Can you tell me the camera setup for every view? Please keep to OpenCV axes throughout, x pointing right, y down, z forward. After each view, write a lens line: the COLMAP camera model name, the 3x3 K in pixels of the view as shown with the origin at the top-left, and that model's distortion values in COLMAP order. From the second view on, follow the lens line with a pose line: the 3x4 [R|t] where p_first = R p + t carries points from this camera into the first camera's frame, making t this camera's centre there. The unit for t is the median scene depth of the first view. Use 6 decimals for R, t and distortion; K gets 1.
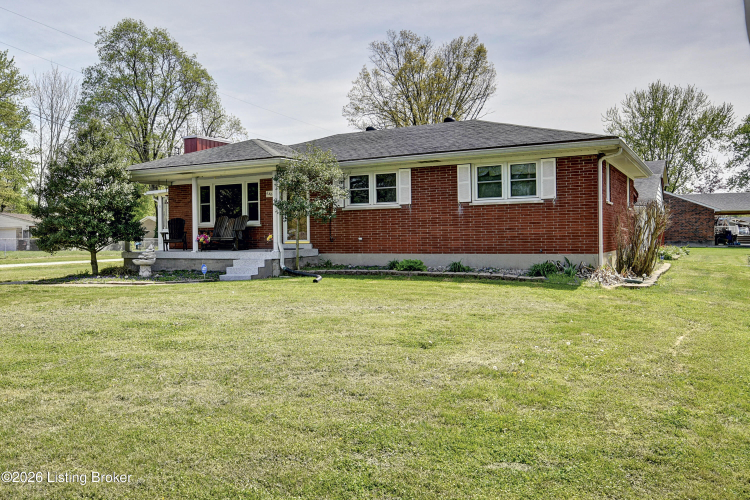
lens RADIAL K [[564.8, 0, 375.0], [0, 564.8, 250.0], [0, 0, 1]] dist [-0.006074, -0.003047]
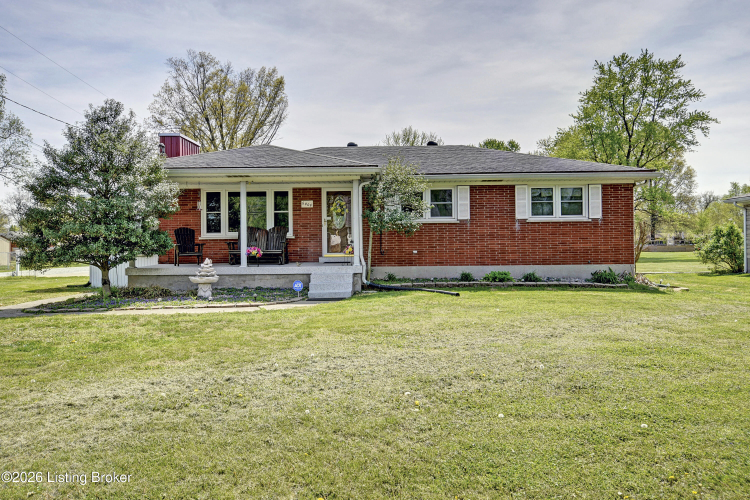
lens RADIAL K [[508.1, 0, 375.0], [0, 508.1, 250.0], [0, 0, 1]] dist [-0.002850, 0.000750]
pose [[0.897197, 0.002452, 0.441624, -0.509323], [0.008933, 0.999679, -0.023701, -0.002168], [-0.441540, 0.025209, 0.896887, 0.216175]]
